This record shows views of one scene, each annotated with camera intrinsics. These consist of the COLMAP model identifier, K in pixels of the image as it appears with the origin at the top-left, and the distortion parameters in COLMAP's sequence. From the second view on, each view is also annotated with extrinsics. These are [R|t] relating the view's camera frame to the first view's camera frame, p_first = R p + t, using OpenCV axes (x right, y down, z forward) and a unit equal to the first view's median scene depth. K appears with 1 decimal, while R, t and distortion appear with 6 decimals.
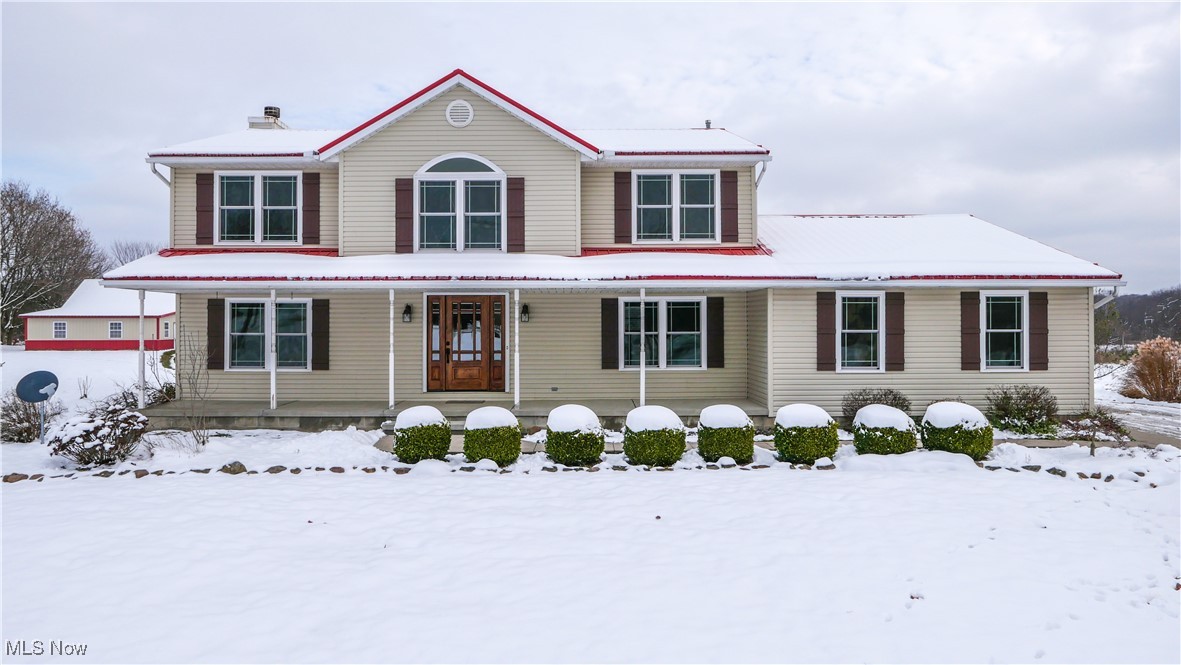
lens RADIAL K [[834.7, 0, 596.0], [0, 834.7, 326.1], [0, 0, 1]] dist [-0.005625, -0.001773]
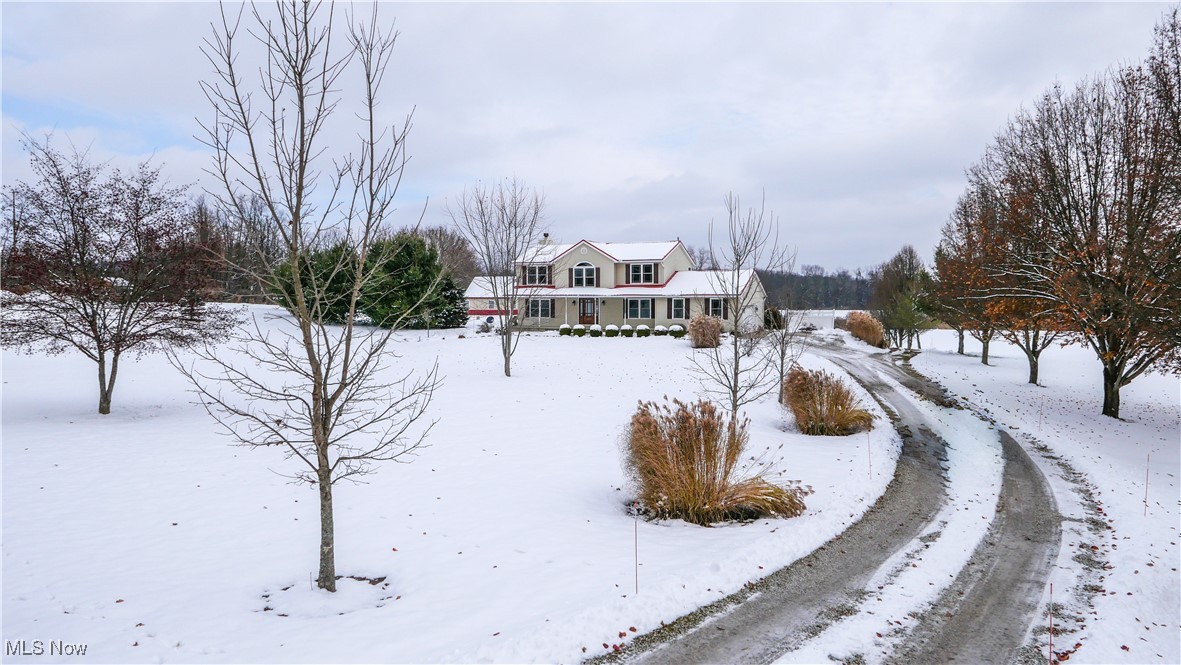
lens RADIAL K [[834.7, 0, 589.5], [0, 834.7, 333.7], [0, 0, 1]] dist [-0.005625, -0.001773]
pose [[0.927603, 0.016077, -0.373221, 1.281705], [0.000673, 0.999000, 0.044707, -0.046818], [0.373567, -0.041722, 0.926665, -2.529038]]
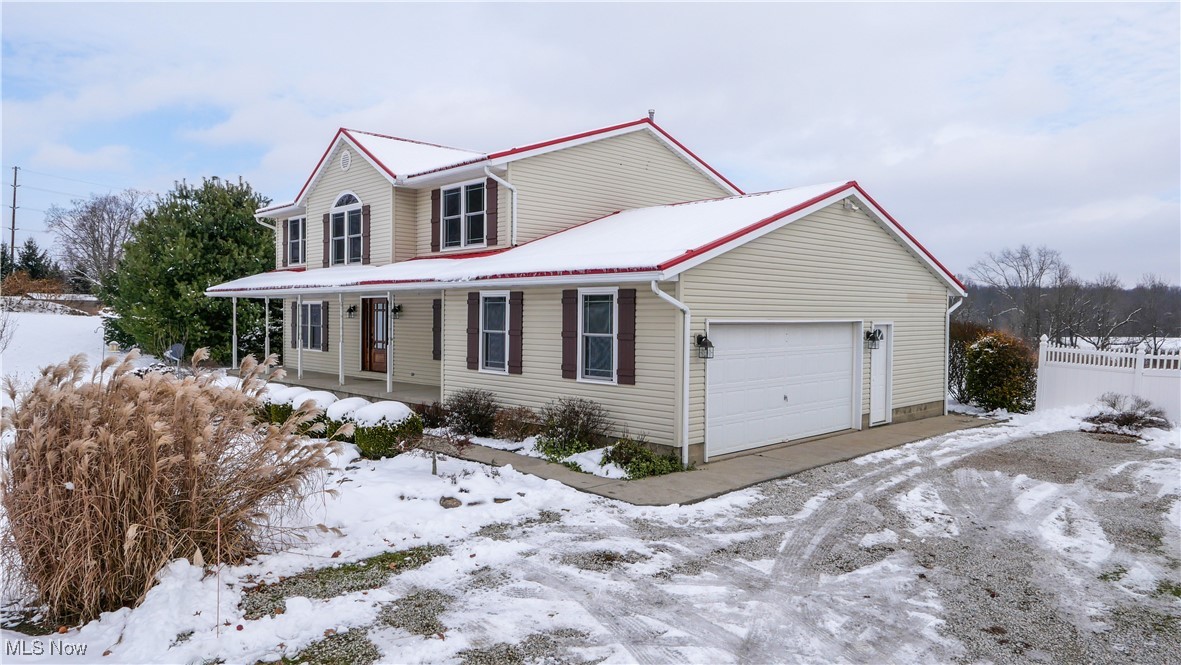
lens RADIAL K [[834.7, 0, 601.6], [0, 834.7, 332.5], [0, 0, 1]] dist [-0.005625, -0.001773]
pose [[0.670979, 0.020791, -0.741185, 1.078674], [-0.006819, 0.999738, 0.021871, -0.014815], [0.741445, -0.009621, 0.670945, 0.407534]]
